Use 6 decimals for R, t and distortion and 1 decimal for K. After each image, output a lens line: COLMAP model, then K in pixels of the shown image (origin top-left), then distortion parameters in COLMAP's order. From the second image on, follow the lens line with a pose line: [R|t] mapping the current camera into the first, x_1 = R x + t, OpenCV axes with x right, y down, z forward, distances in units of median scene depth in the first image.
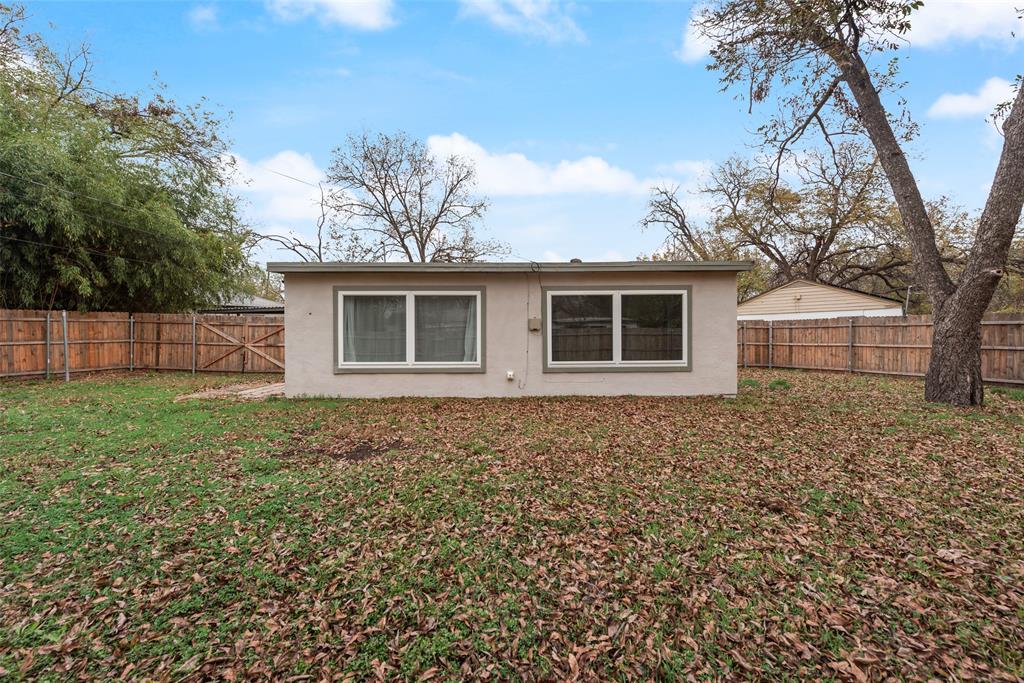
lens RADIAL K [[413.7, 0, 511.5], [0, 413.7, 342.7], [0, 0, 1]] dist [0.003302, -0.000231]
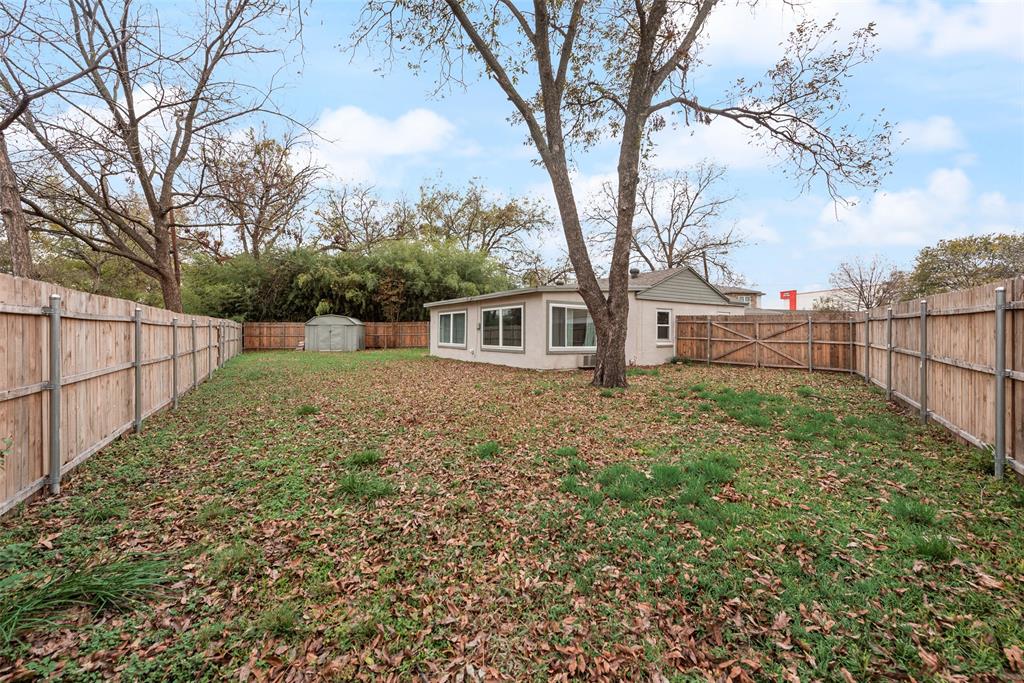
lens RADIAL K [[413.7, 0, 511.7], [0, 413.7, 336.2], [0, 0, 1]] dist [0.003302, -0.000231]
pose [[0.536628, 0.014106, -0.843701, 1.820113], [-0.014228, 0.999869, 0.007667, -0.013155], [0.843699, 0.007890, 0.536759, 0.057884]]
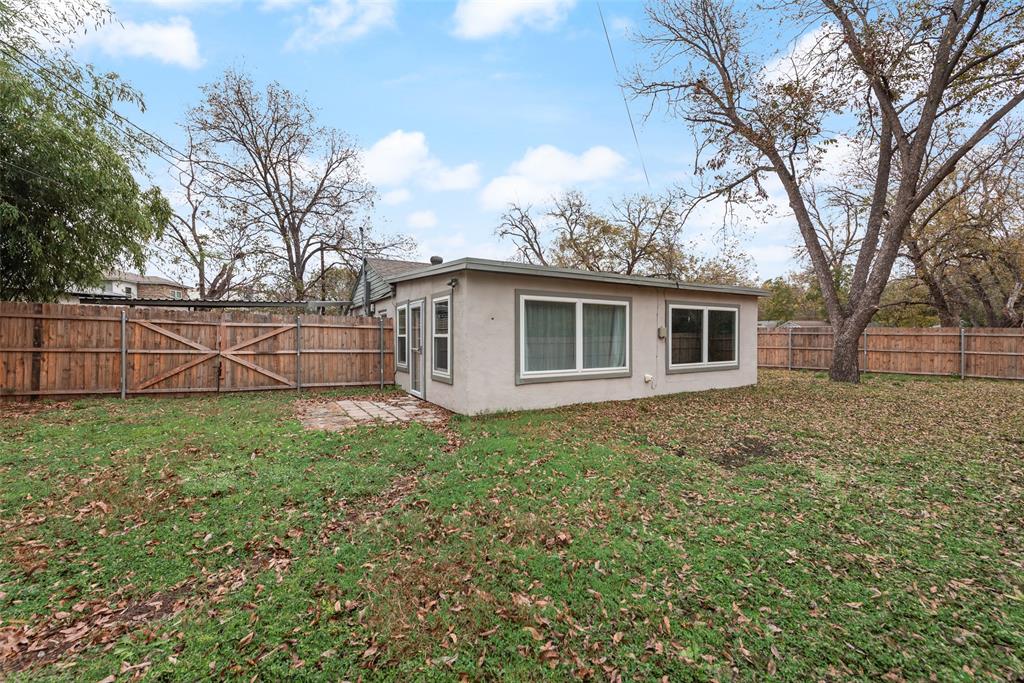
lens RADIAL K [[413.7, 0, 510.4], [0, 413.7, 338.8], [0, 0, 1]] dist [0.003302, -0.000231]
pose [[0.863777, 0.002382, 0.503868, -0.883342], [0.002238, 0.999961, -0.008564, -0.018394], [-0.503869, 0.008525, 0.863738, 0.213806]]
